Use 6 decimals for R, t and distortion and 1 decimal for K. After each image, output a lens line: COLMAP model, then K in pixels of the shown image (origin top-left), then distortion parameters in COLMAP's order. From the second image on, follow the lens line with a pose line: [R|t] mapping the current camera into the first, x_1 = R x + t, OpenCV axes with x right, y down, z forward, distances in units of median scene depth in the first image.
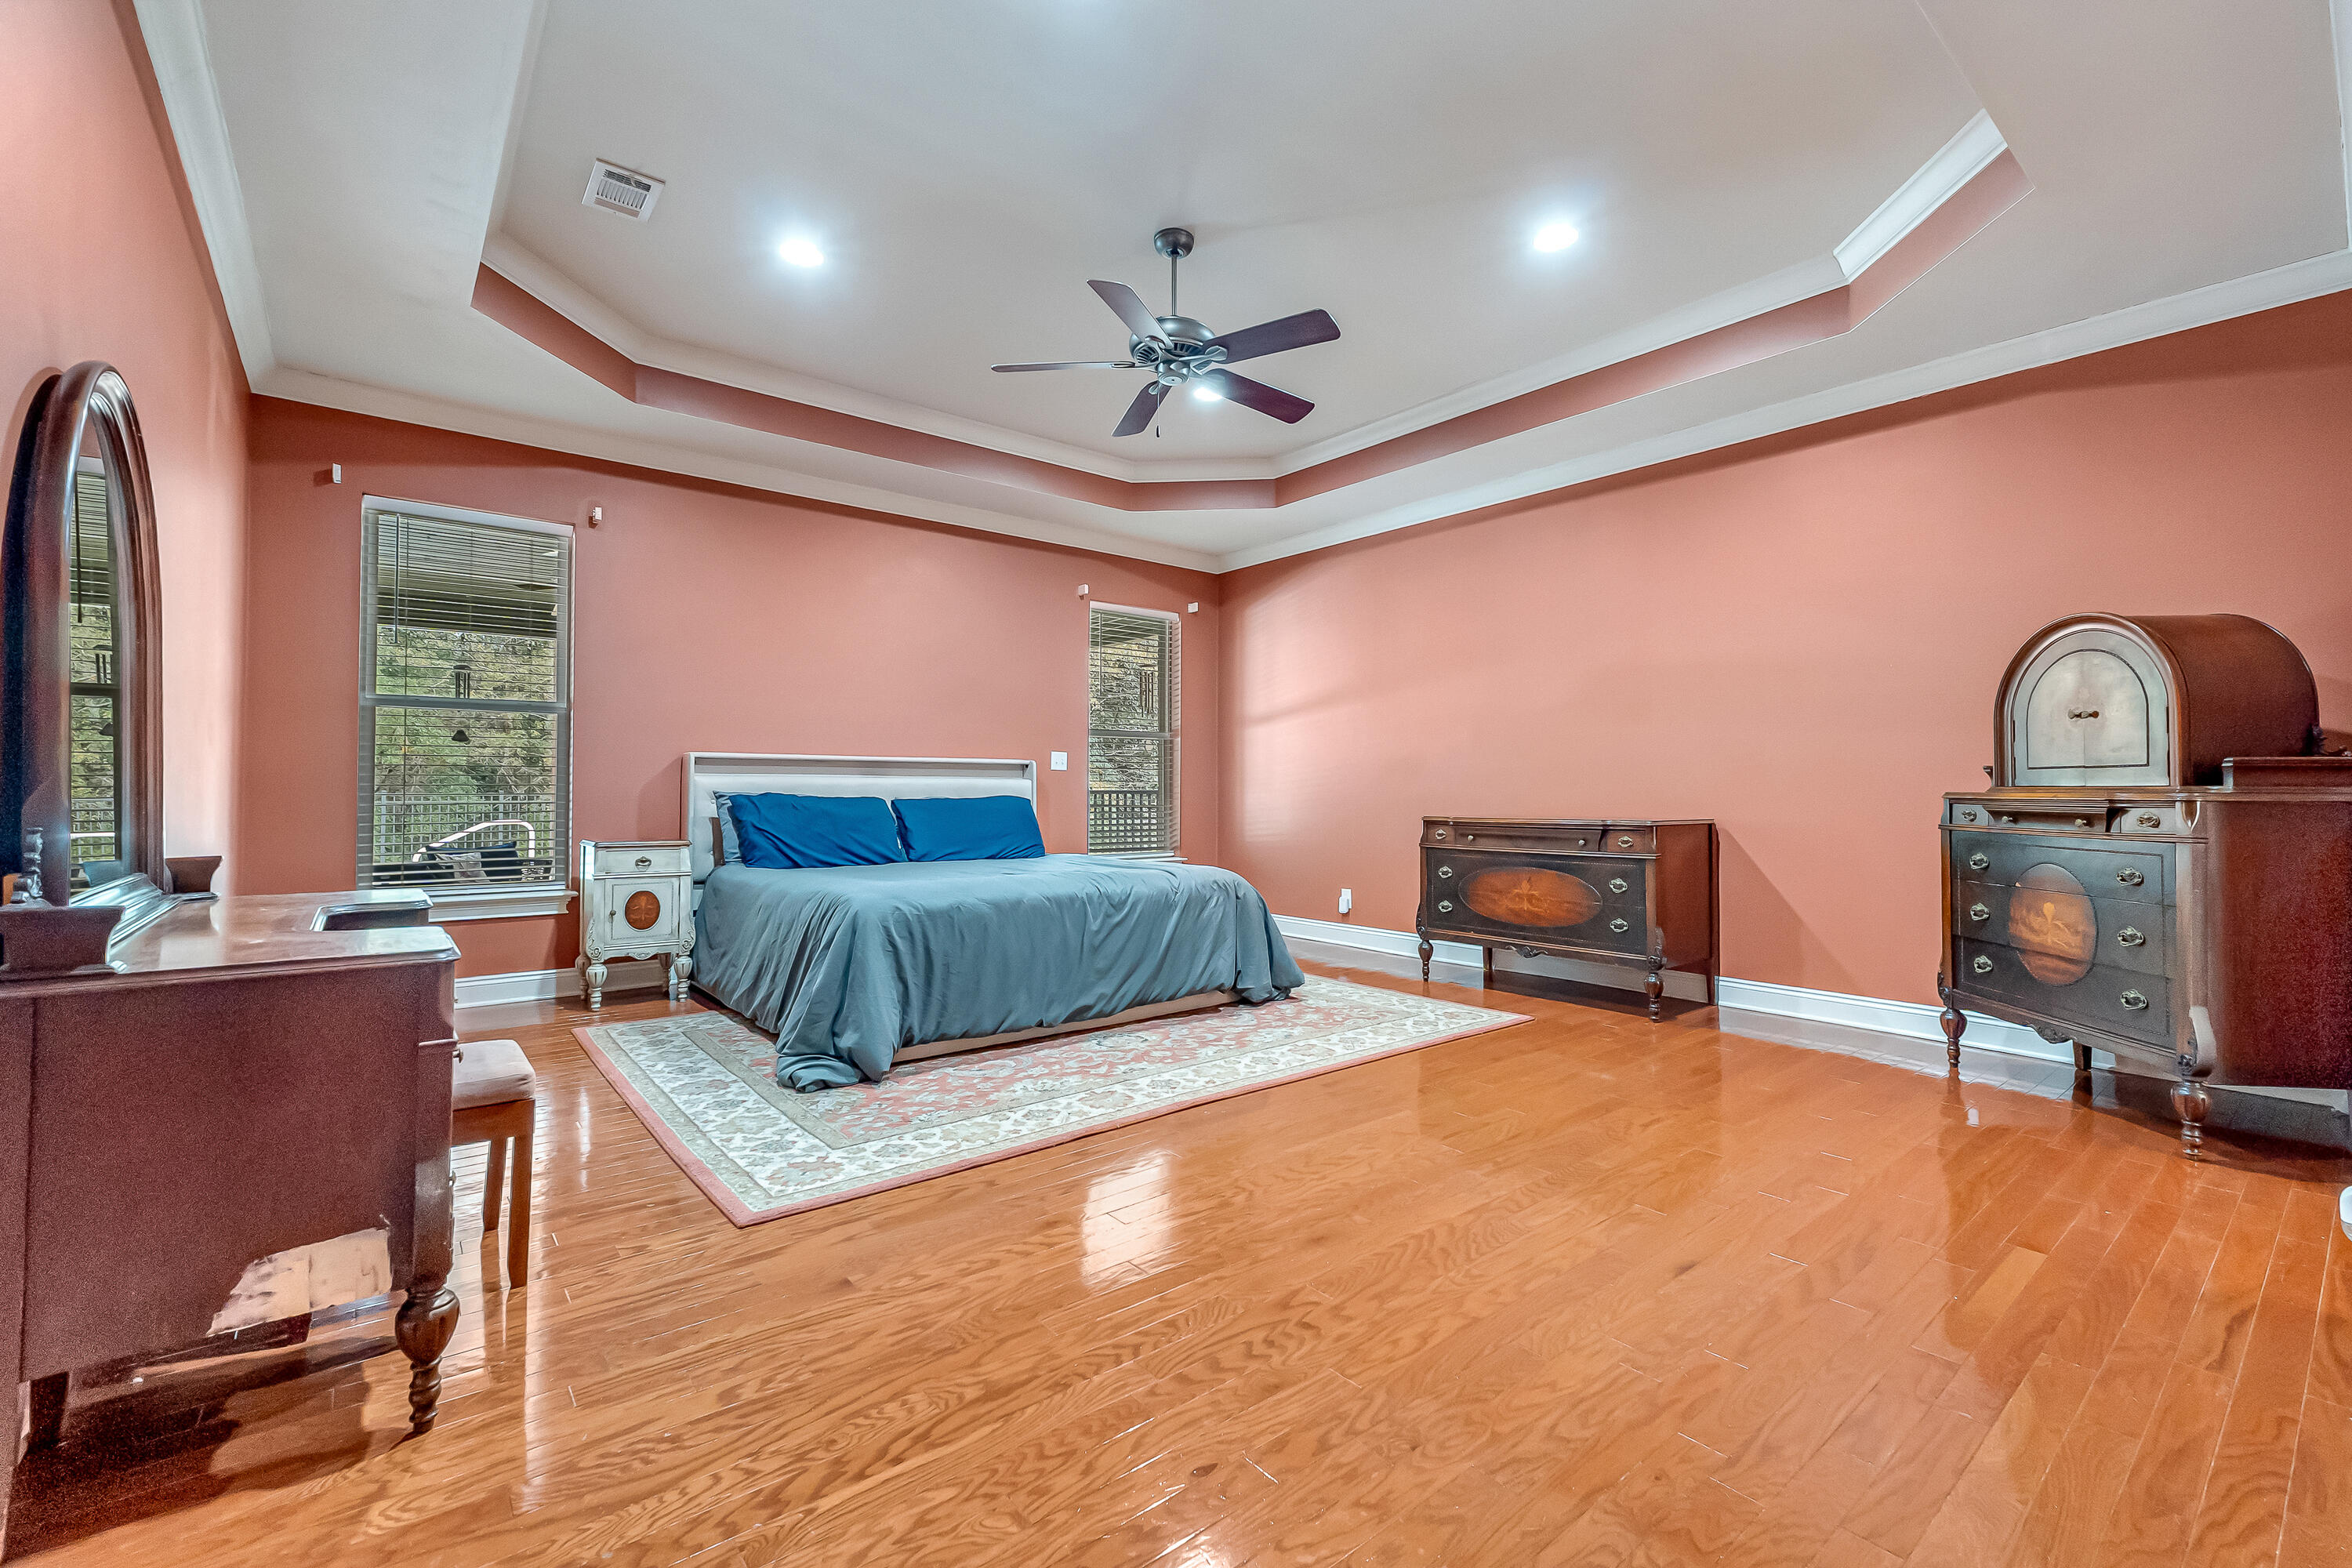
lens RADIAL K [[993.5, 0, 1195.0], [0, 993.5, 787.8], [0, 0, 1]] dist [0.003503, 0.000311]
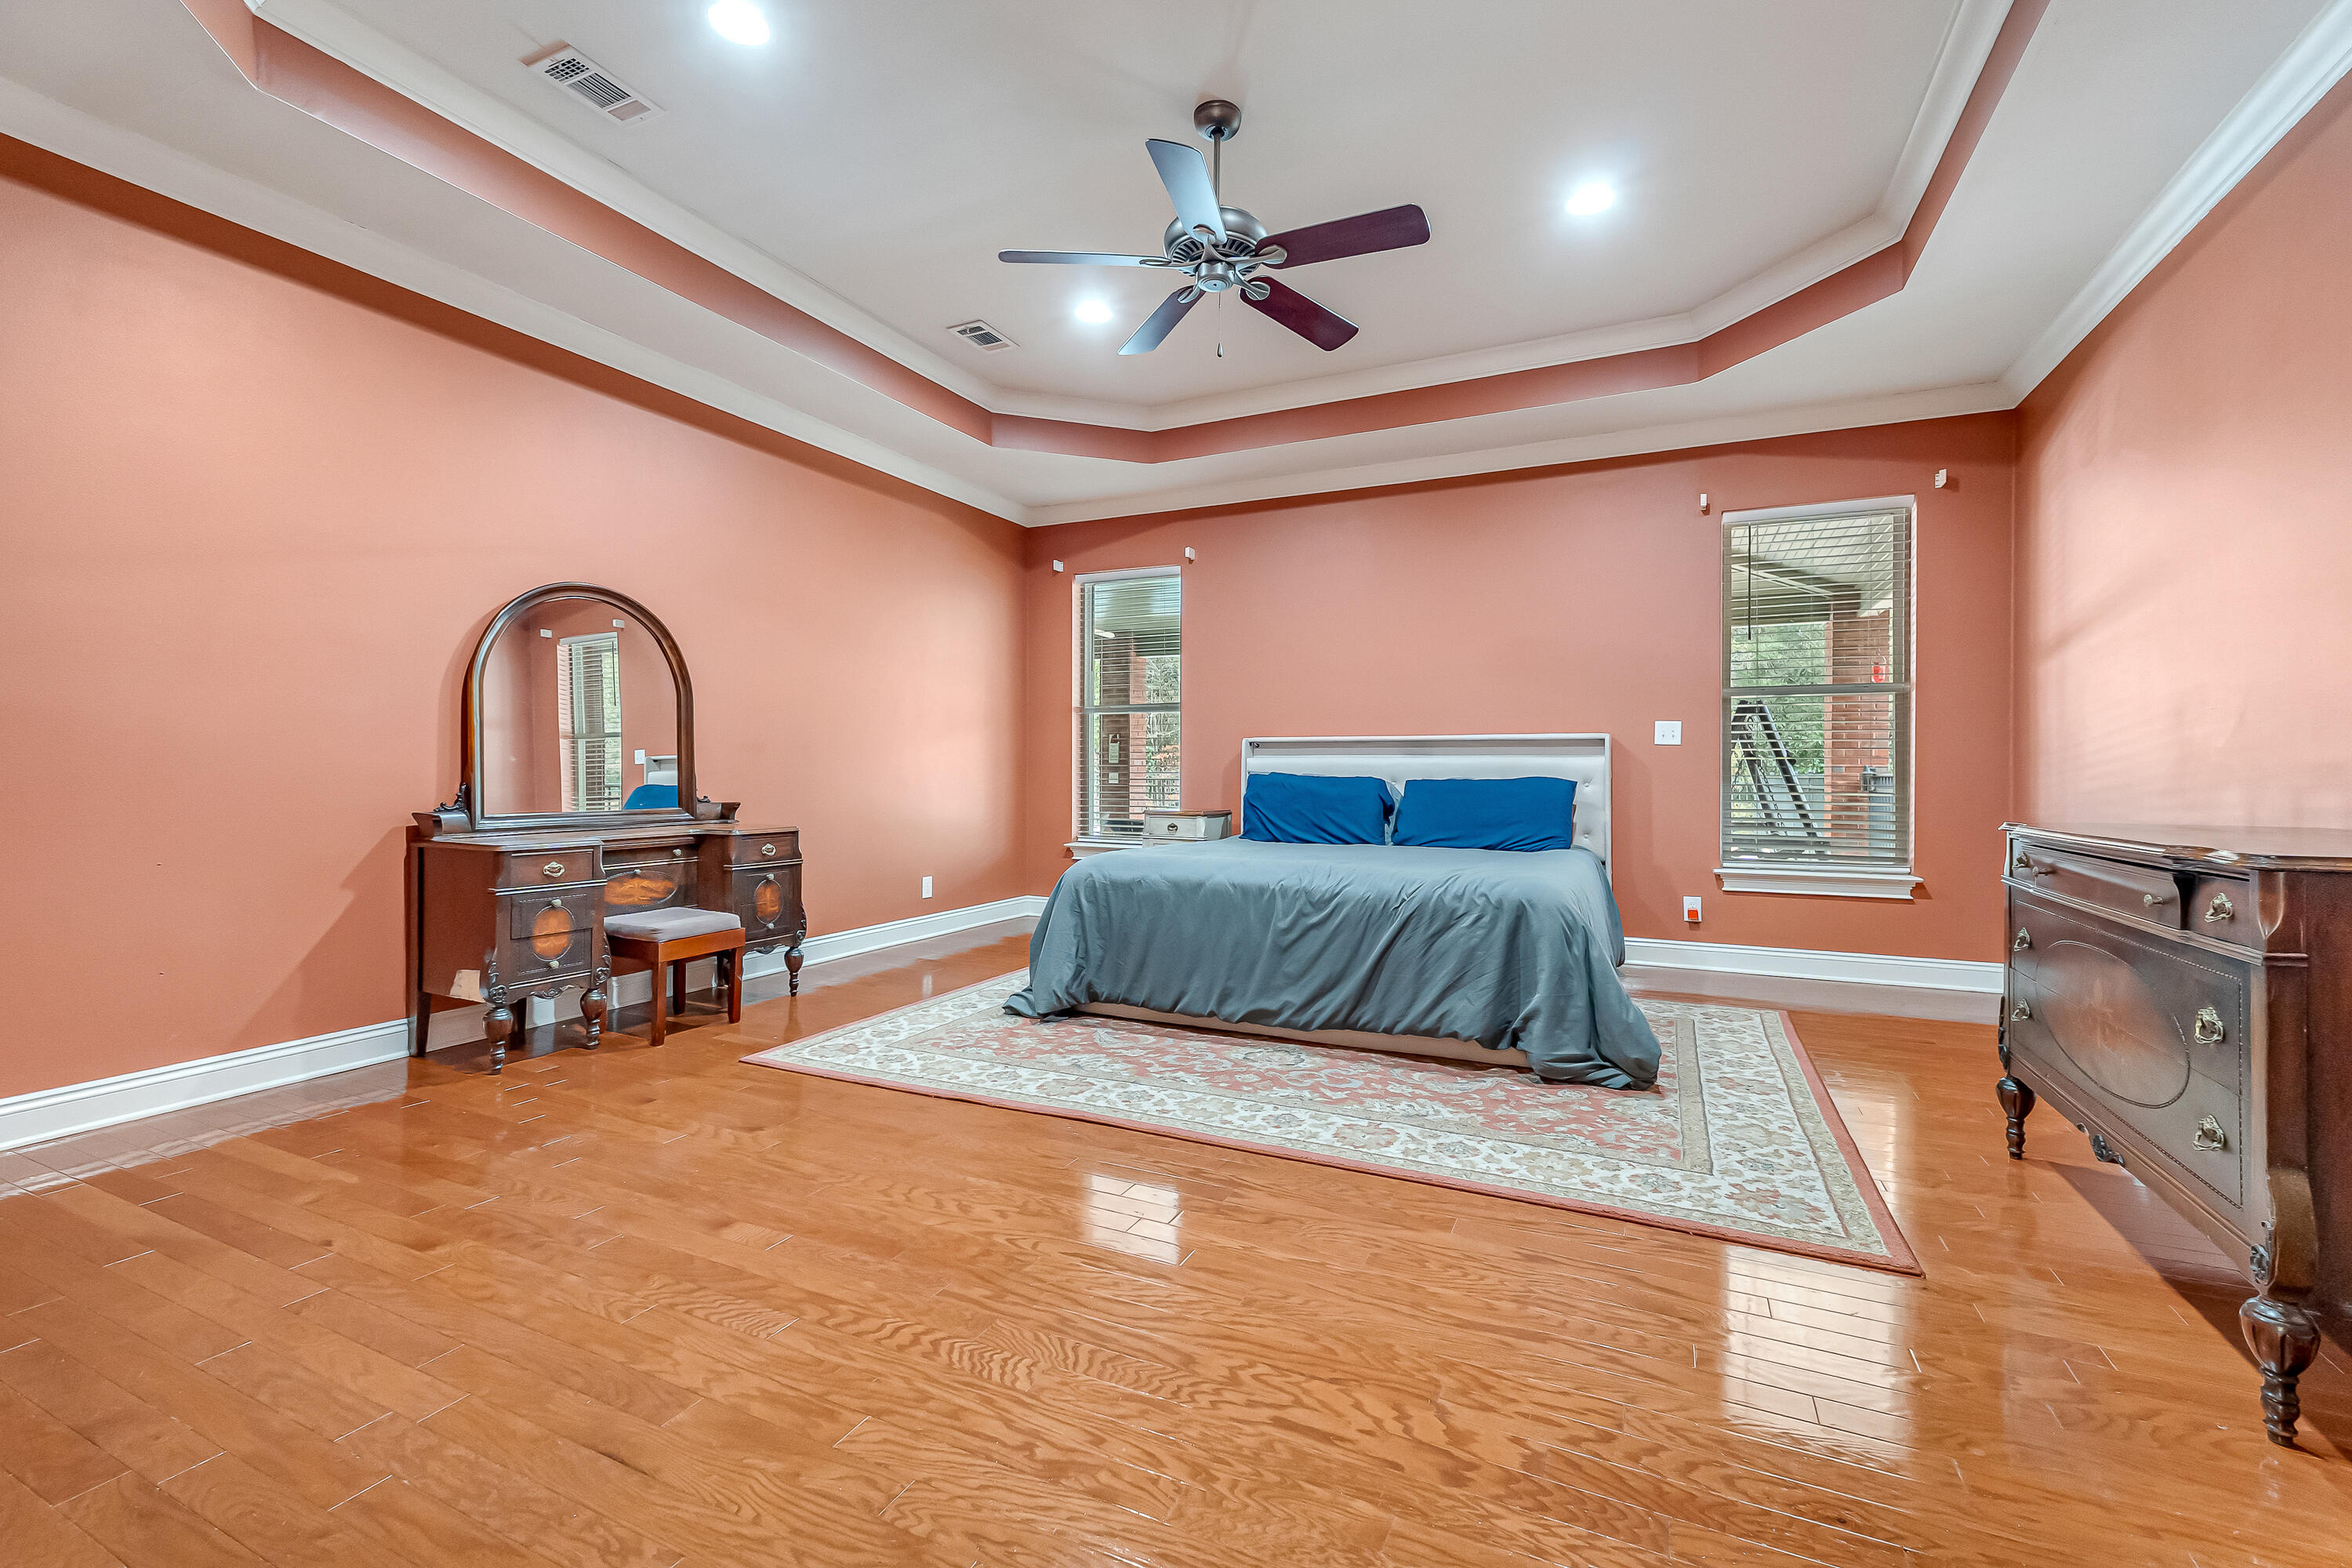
lens RADIAL K [[993.5, 0, 1191.9], [0, 993.5, 784.3], [0, 0, 1]] dist [0.003503, 0.000311]
pose [[0.424968, 0.011798, -0.905132, 0.792300], [0.000678, 0.999911, 0.013351, 0.004998], [0.905208, -0.006288, 0.424922, 0.662222]]
